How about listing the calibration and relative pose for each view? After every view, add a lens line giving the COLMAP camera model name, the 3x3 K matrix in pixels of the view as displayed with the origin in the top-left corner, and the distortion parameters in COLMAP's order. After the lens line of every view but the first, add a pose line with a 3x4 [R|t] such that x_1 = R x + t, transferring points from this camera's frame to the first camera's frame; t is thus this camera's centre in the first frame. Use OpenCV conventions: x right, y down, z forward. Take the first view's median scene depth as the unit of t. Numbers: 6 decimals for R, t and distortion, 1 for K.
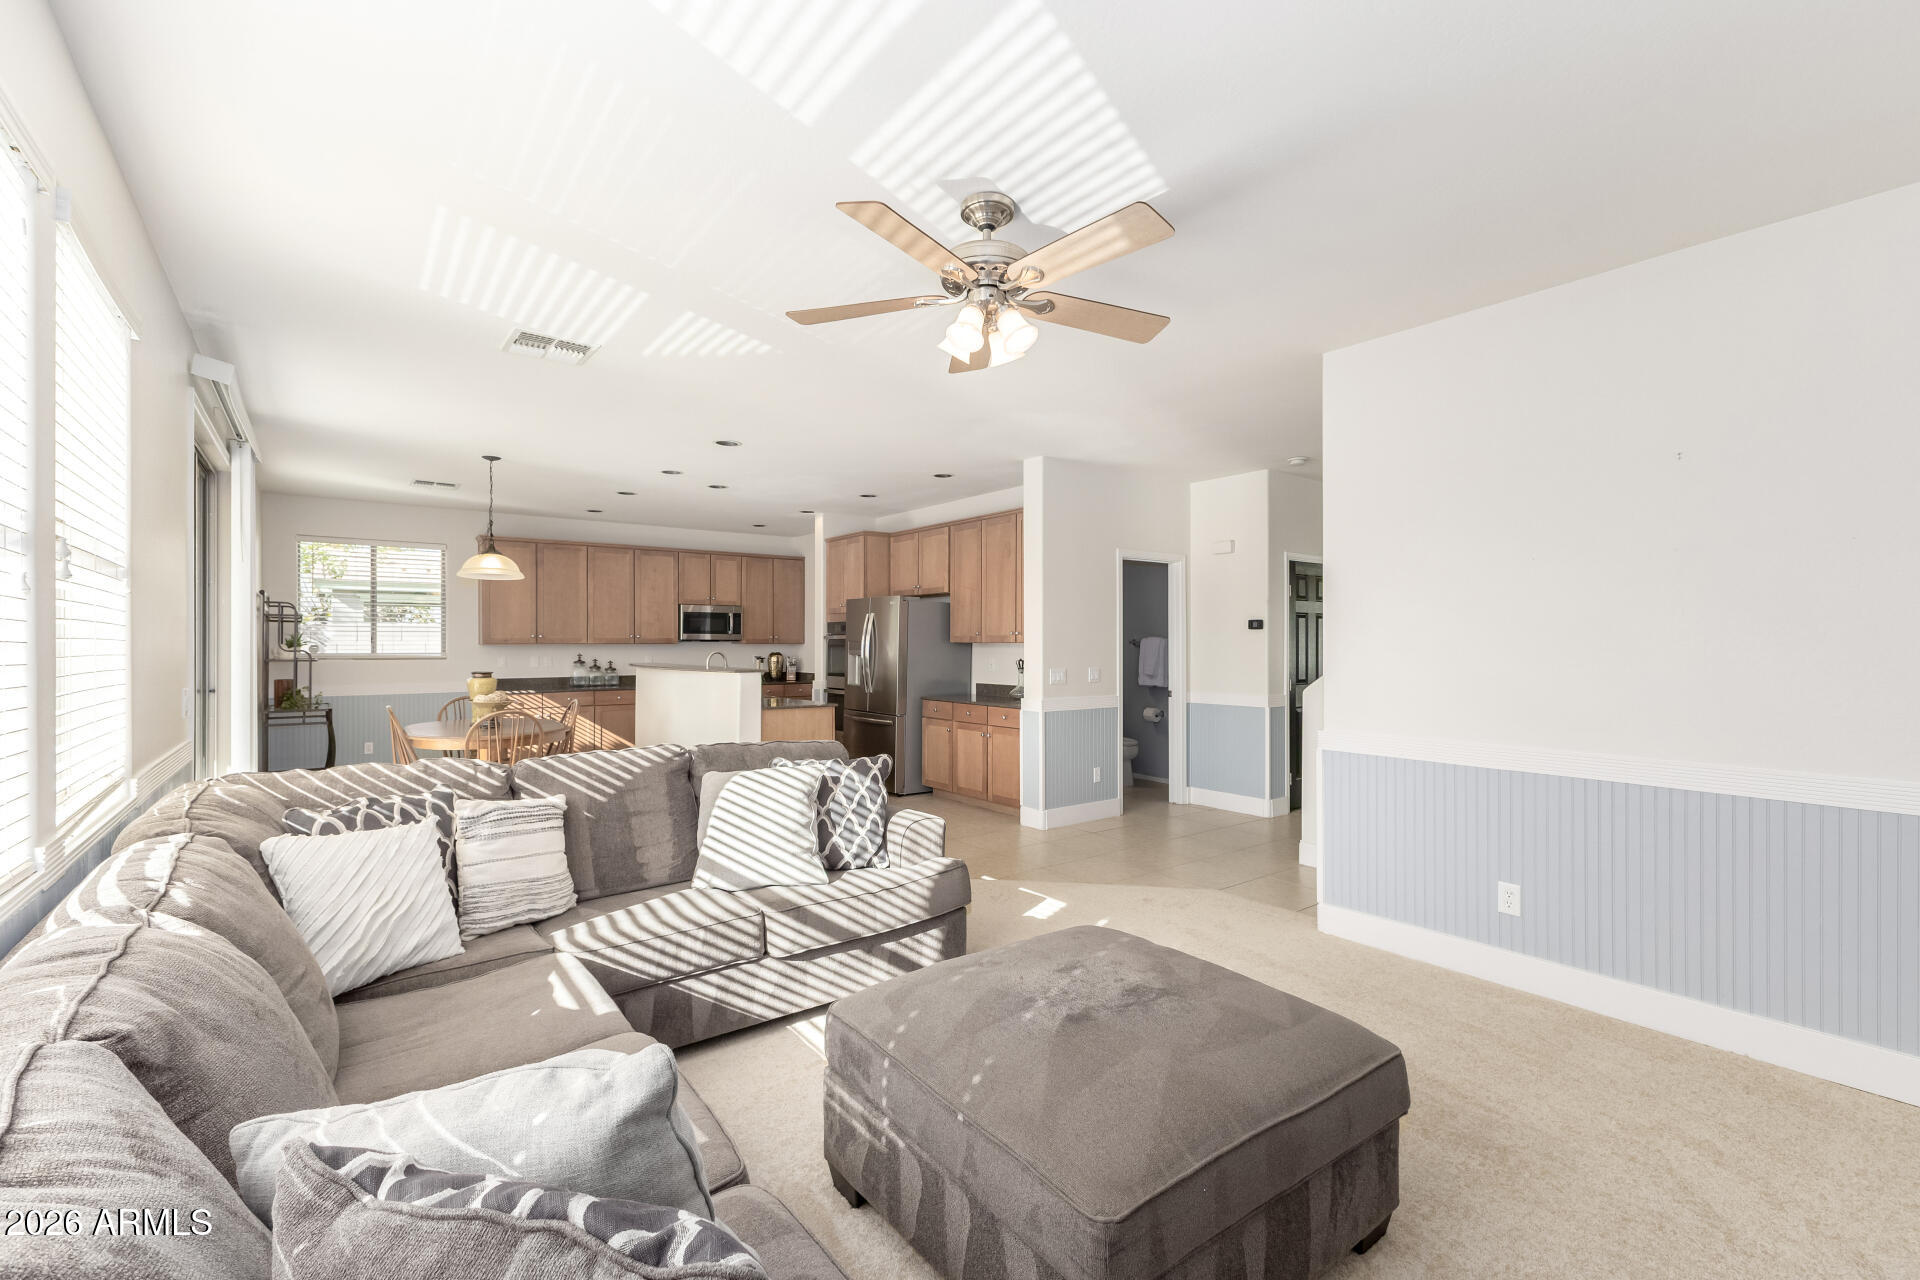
lens RADIAL K [[835.9, 0, 961.1], [0, 835.9, 649.4], [0, 0, 1]] dist [0.014073, -0.002488]
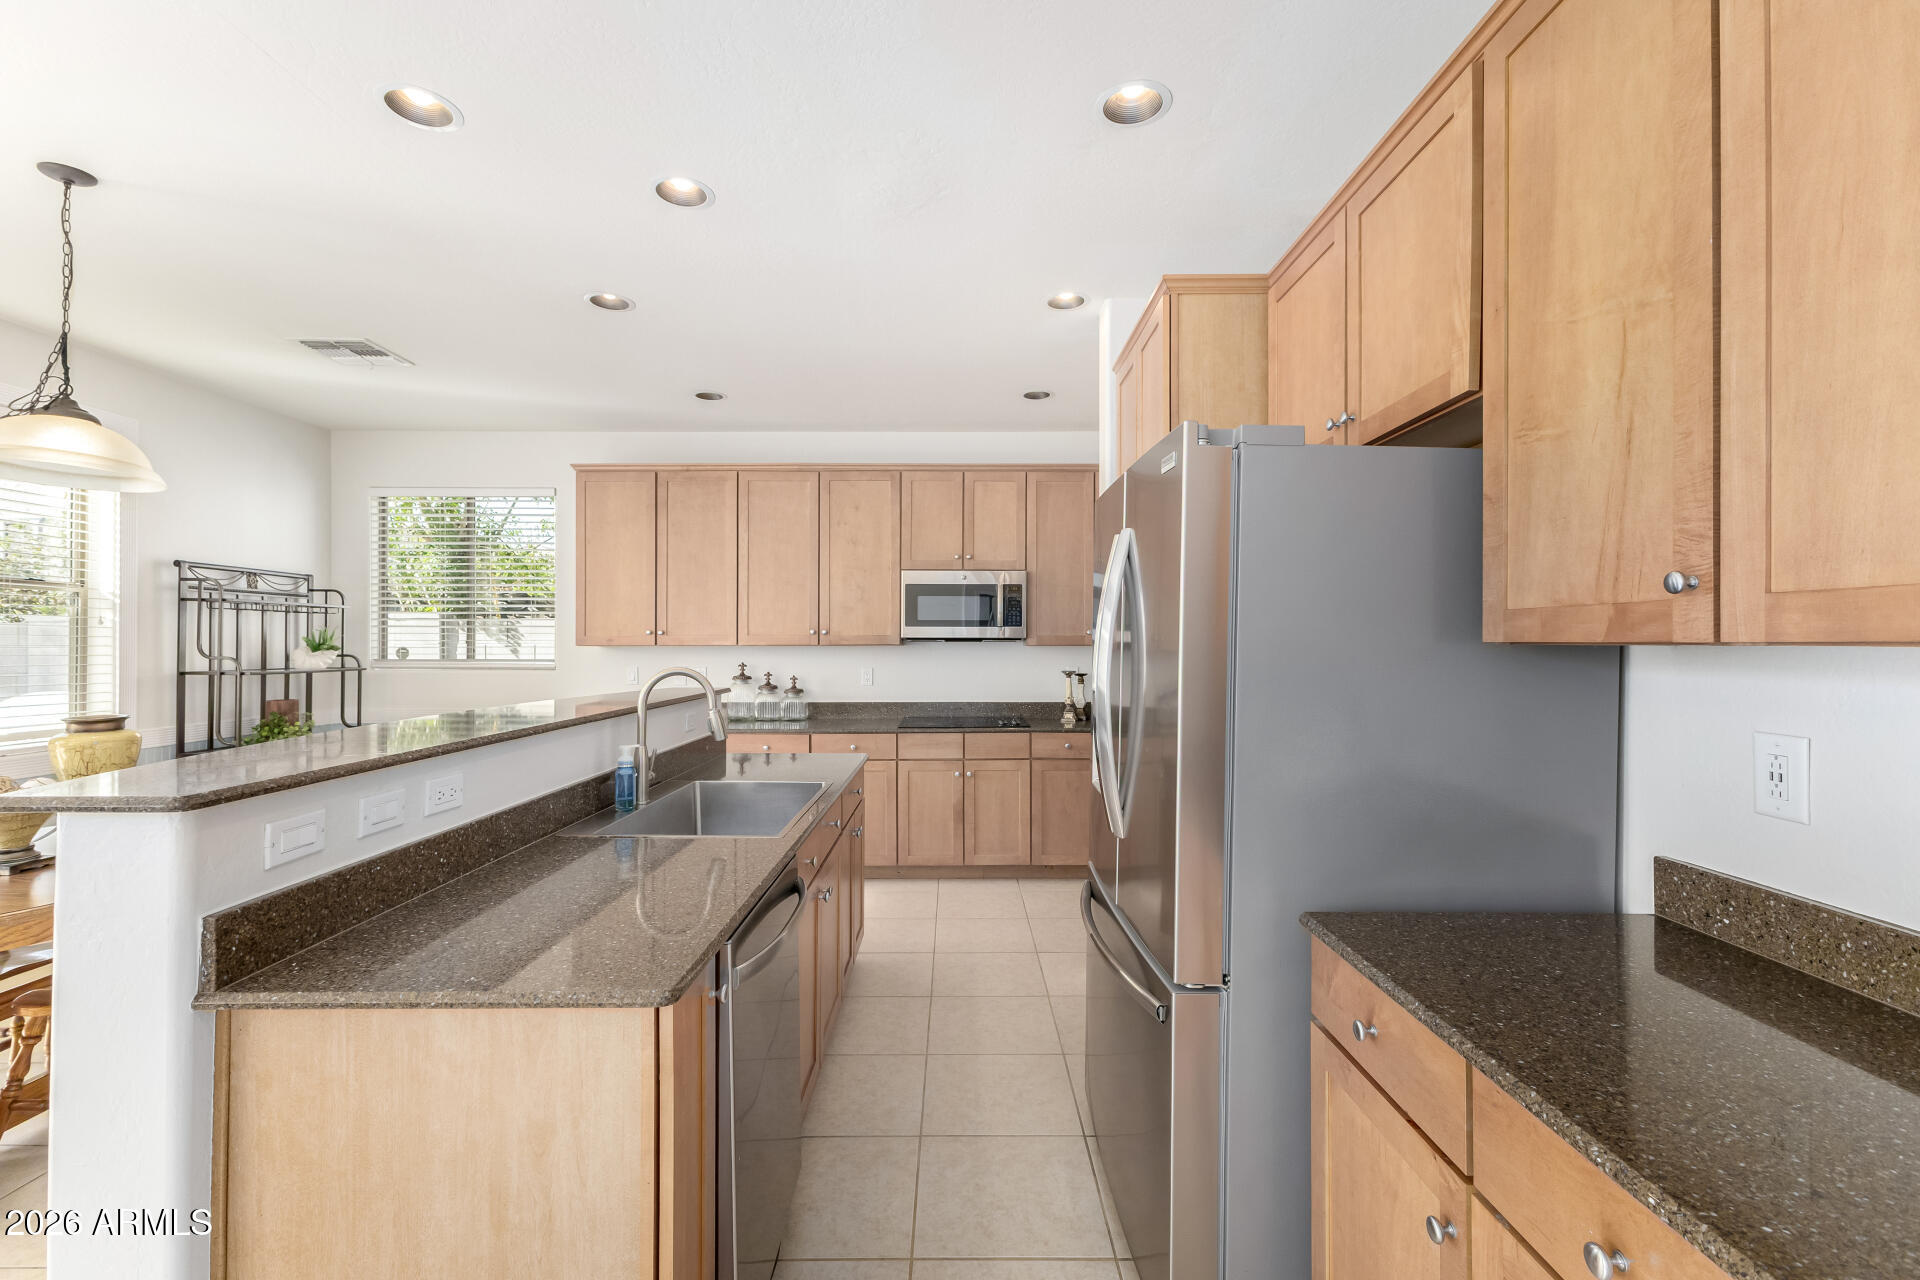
lens RADIAL K [[835.9, 0, 950.0], [0, 835.9, 638.7], [0, 0, 1]] dist [0.014073, -0.002488]
pose [[0.793907, -0.003642, -0.608028, 0.006323], [-0.004137, 0.999927, -0.011392, -0.005763], [0.608025, 0.011560, 0.793834, 0.680039]]
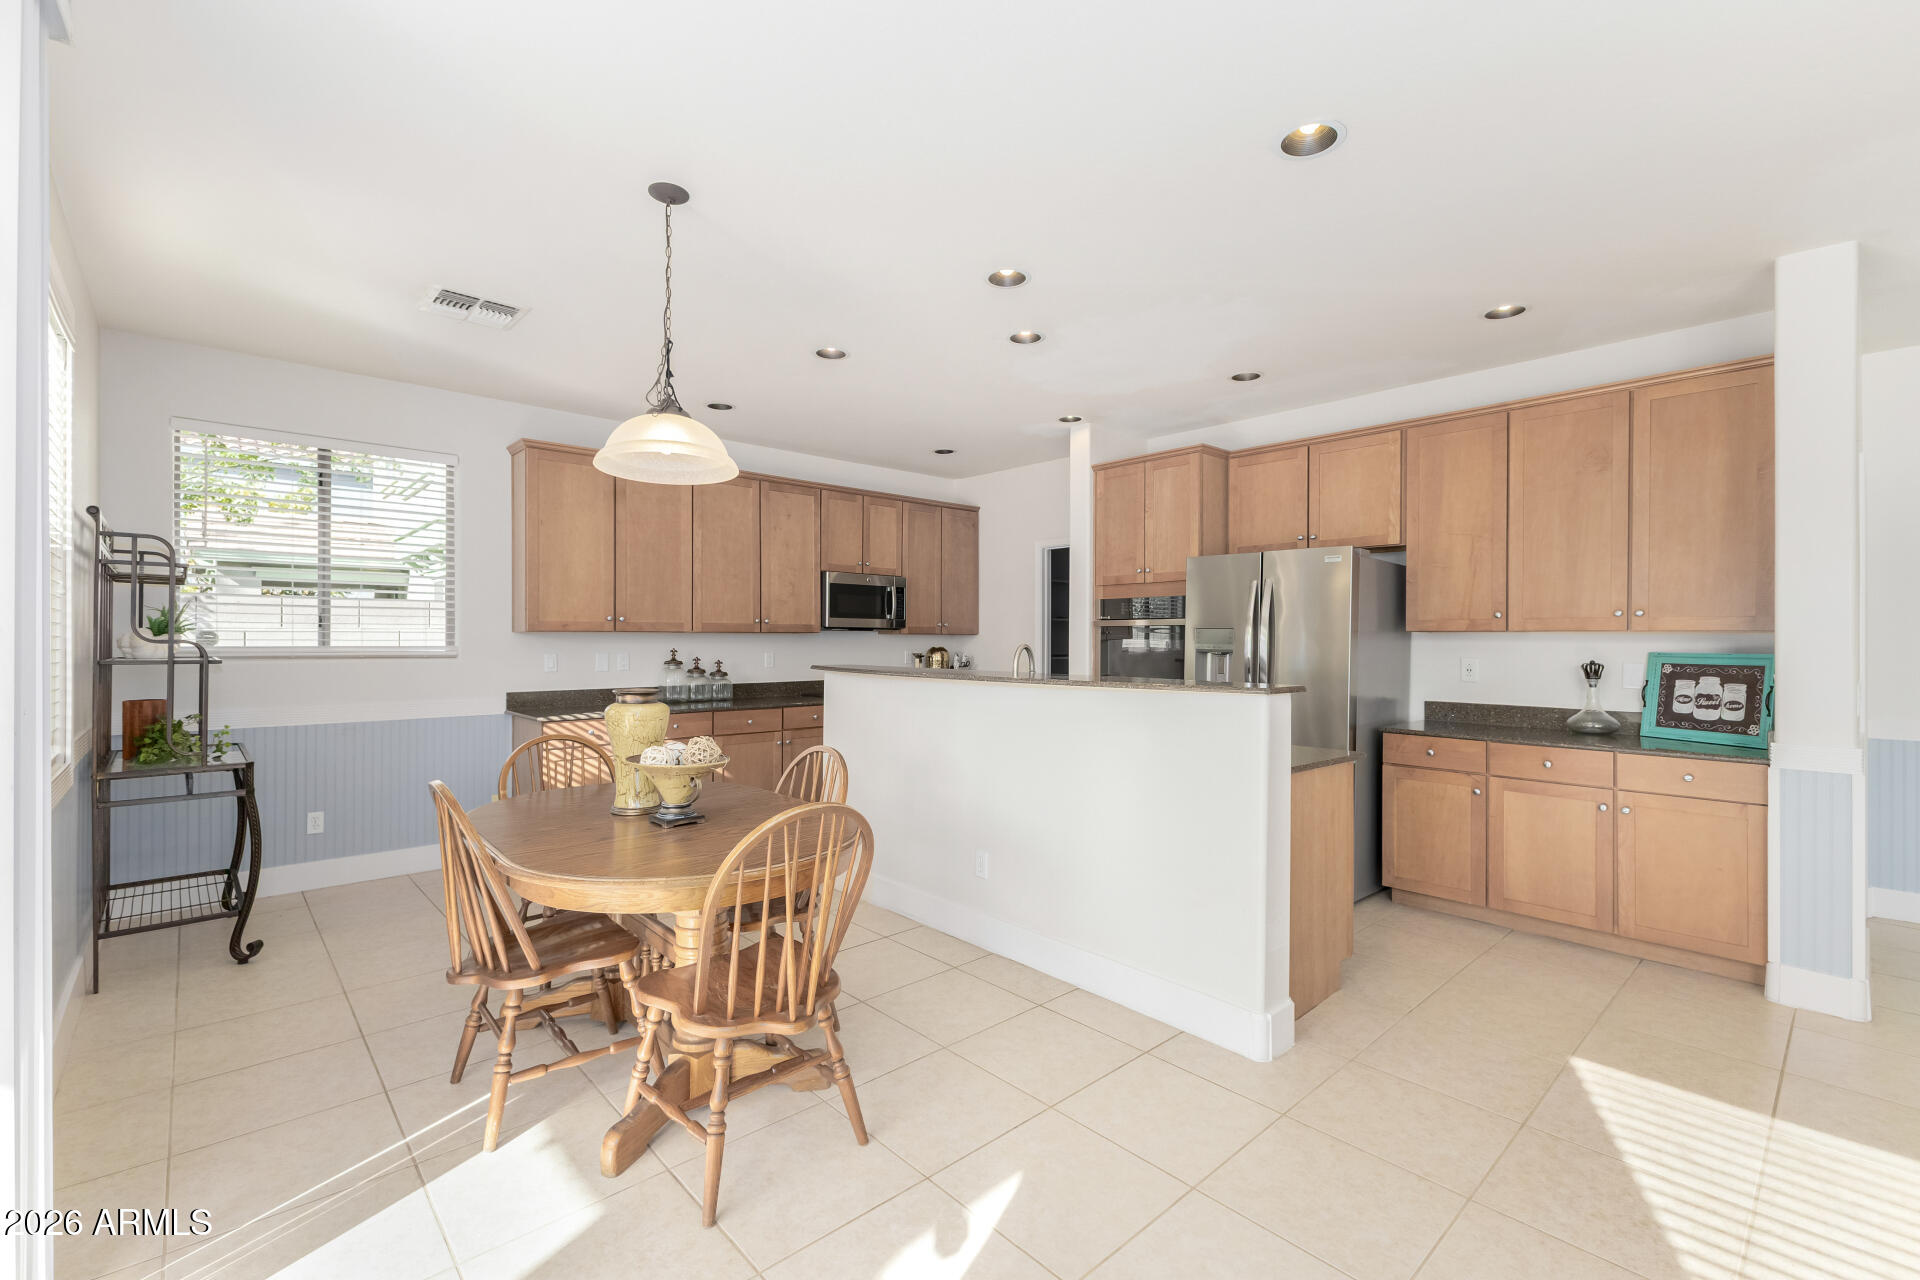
lens RADIAL K [[835.9, 0, 965.7], [0, 835.9, 638.9], [0, 0, 1]] dist [0.014073, -0.002488]
pose [[0.995843, 0.003866, 0.091007, -0.322476], [-0.003255, 0.999971, -0.006862, 0.001766], [-0.091031, 0.006537, 0.995827, 0.403844]]
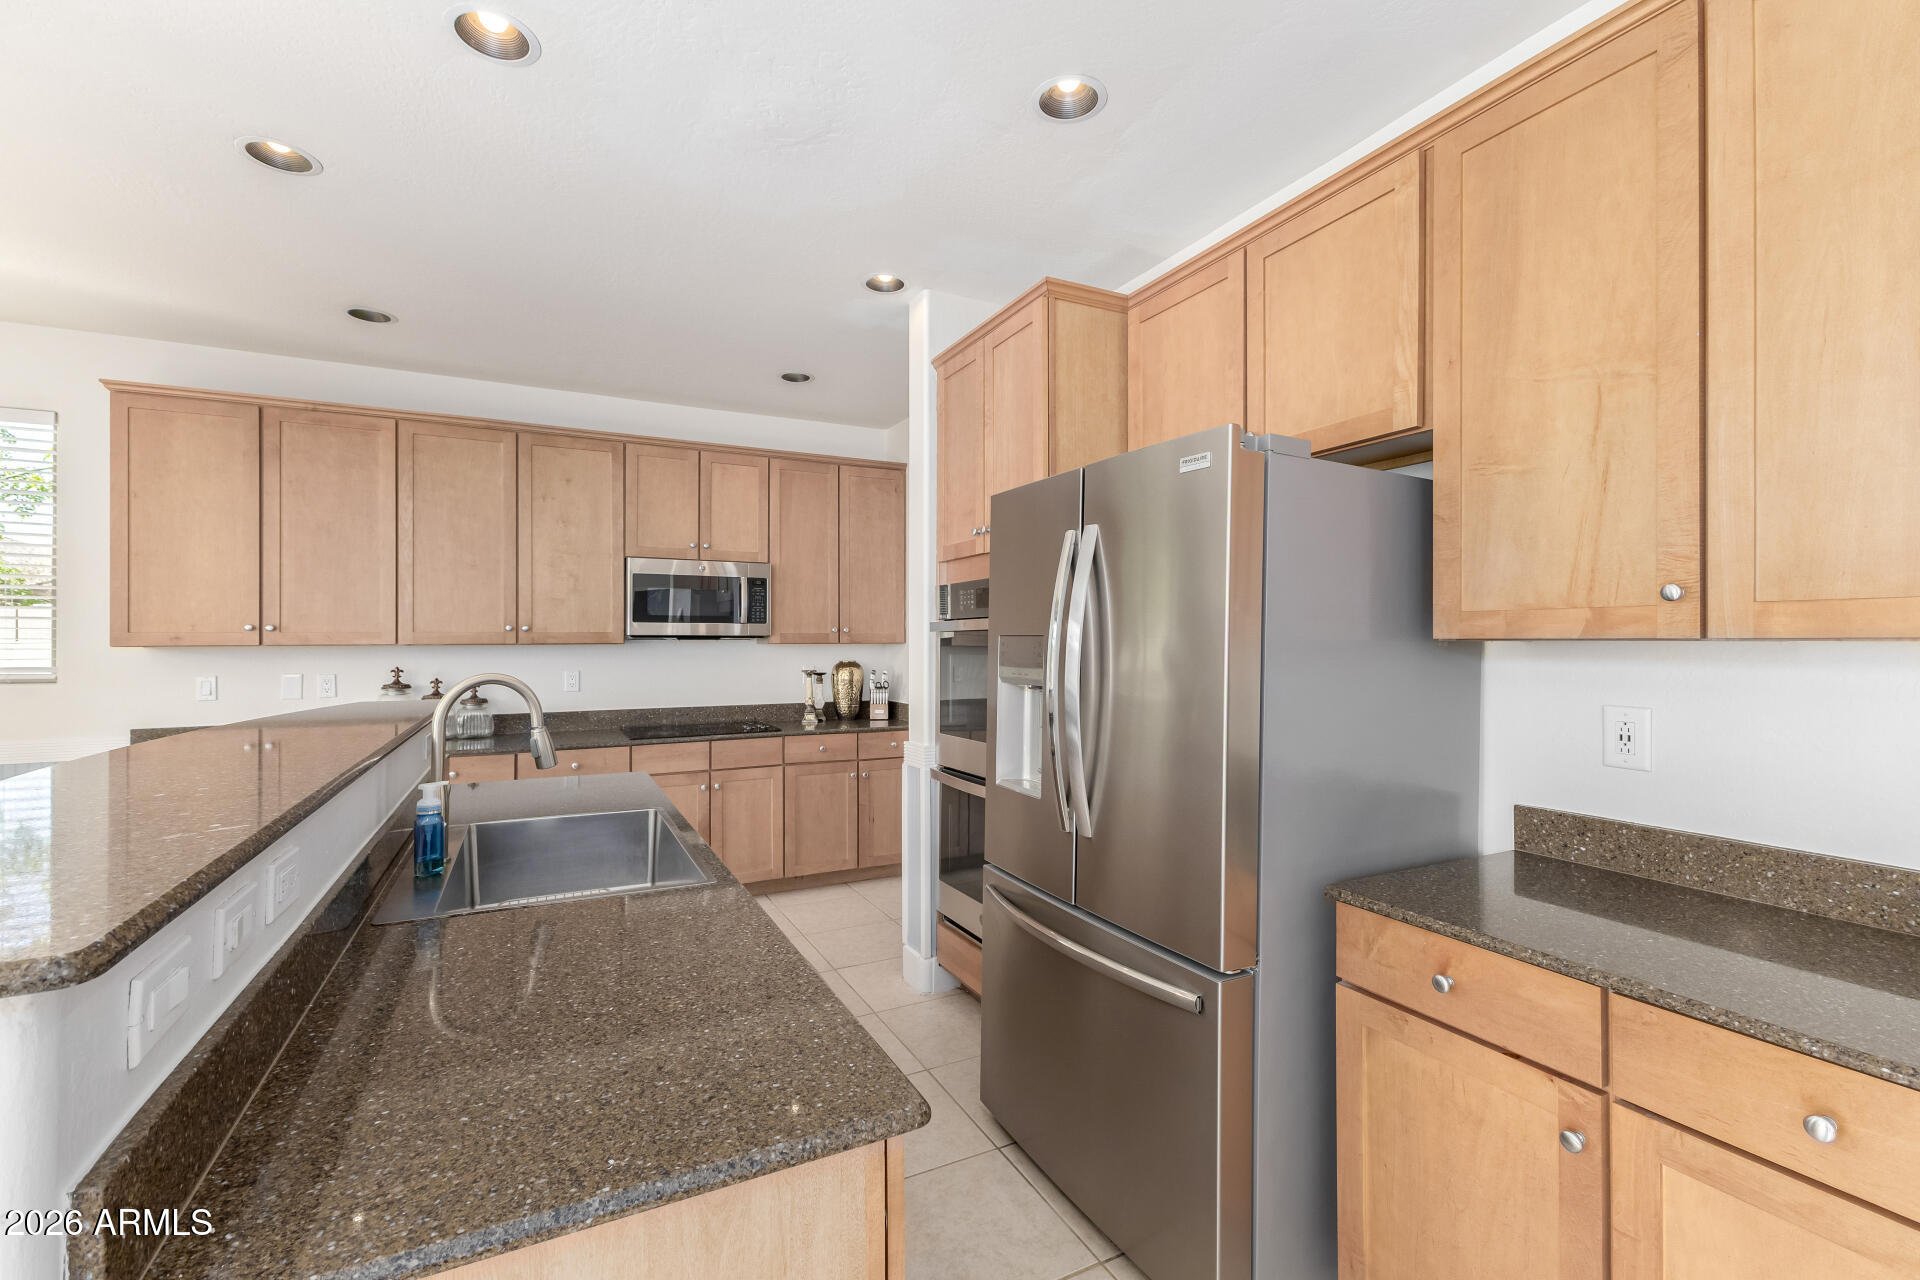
lens RADIAL K [[835.9, 0, 957.4], [0, 835.9, 639.0], [0, 0, 1]] dist [0.014073, -0.002488]
pose [[0.984209, -0.002641, -0.176993, -0.090308], [0.000838, 0.999947, -0.010260, -0.005422], [0.177011, 0.009950, 0.984159, 0.660672]]
